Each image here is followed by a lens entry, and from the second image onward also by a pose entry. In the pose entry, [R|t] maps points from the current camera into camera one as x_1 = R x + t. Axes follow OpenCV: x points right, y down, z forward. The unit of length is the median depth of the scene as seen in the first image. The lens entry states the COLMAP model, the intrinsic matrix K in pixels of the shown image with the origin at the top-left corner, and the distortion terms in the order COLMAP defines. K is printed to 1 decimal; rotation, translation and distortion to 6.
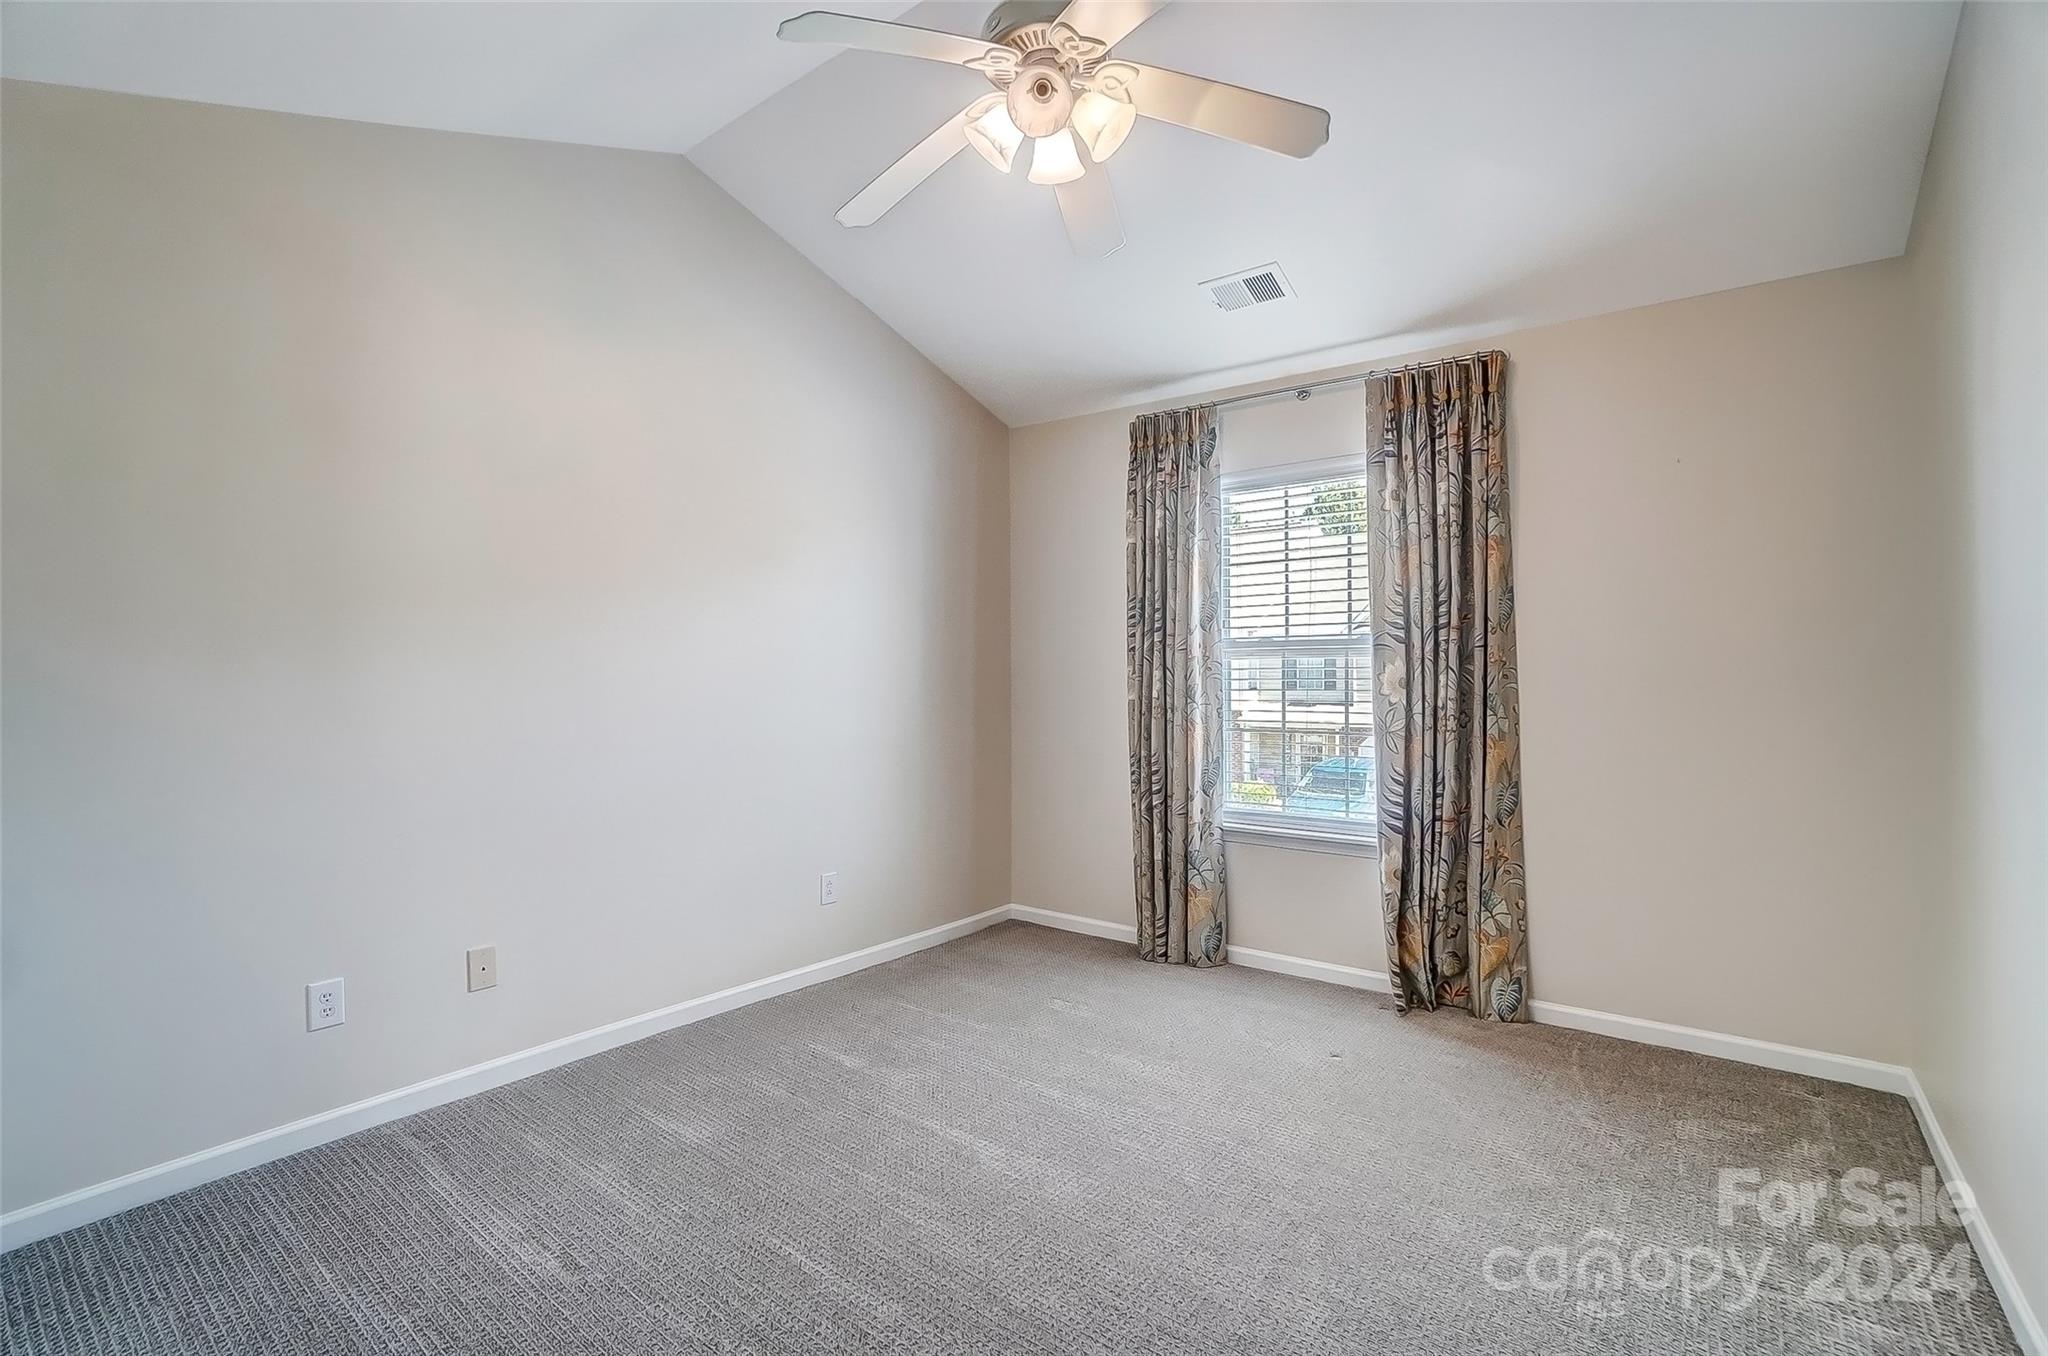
lens RADIAL K [[896.1, 0, 1024.2], [0, 896.1, 669.6], [0, 0, 1]] dist [-0.056590, 0.019678]
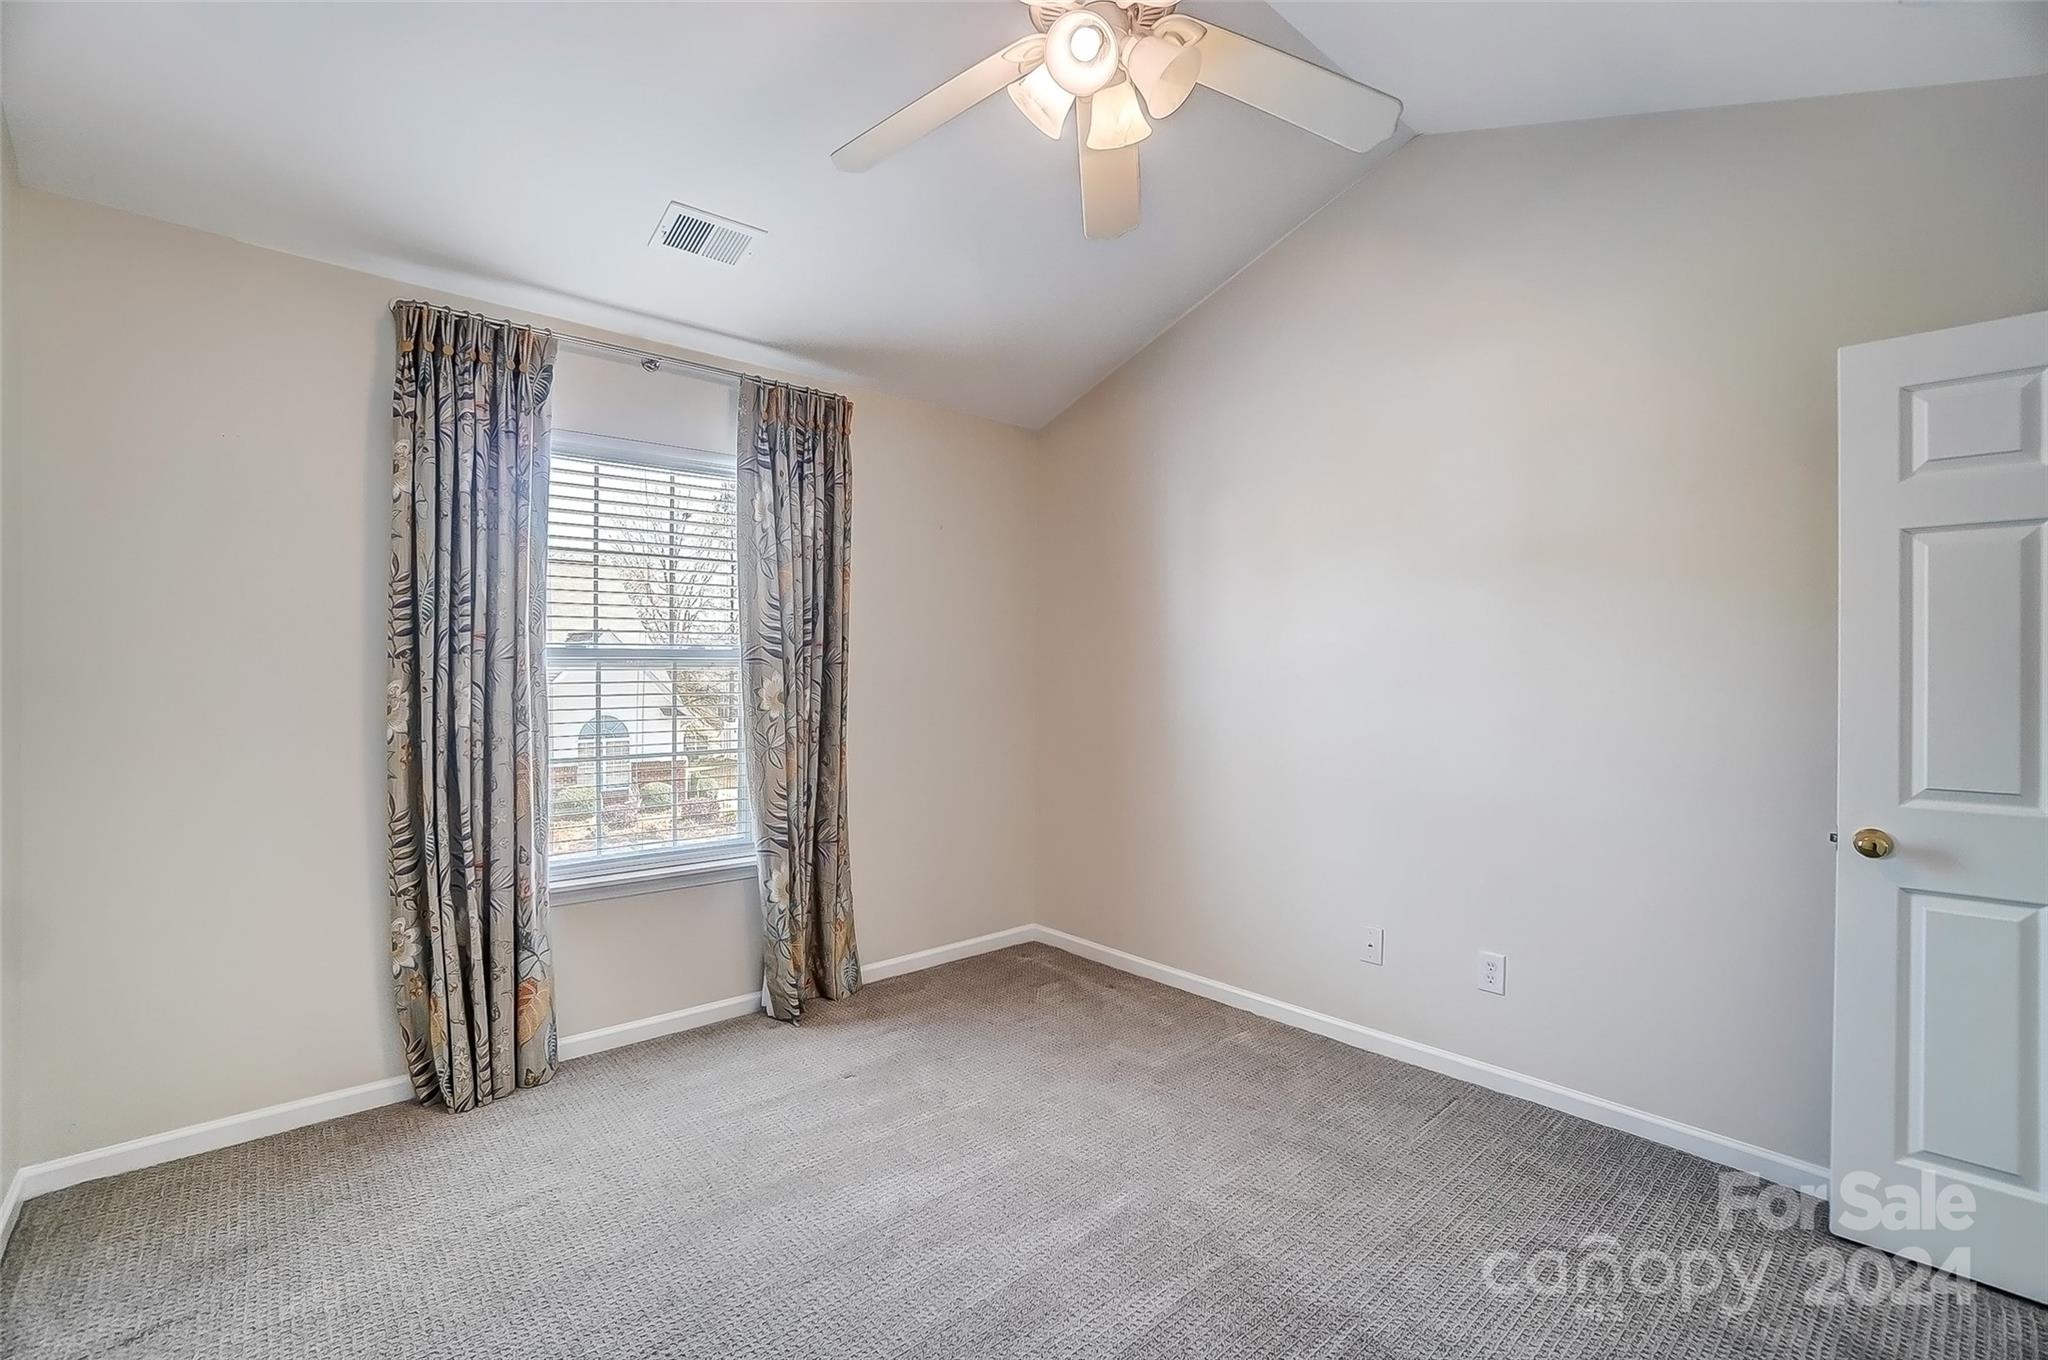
lens RADIAL K [[919.5, 0, 1014.4], [0, 919.5, 669.7], [0, 0, 1]] dist [-0.062385, 0.021383]
pose [[0.202367, 0.000687, 0.979310, -0.519408], [-0.013173, 0.999911, 0.002021, -0.021769], [-0.979221, -0.013309, 0.202358, 0.516015]]
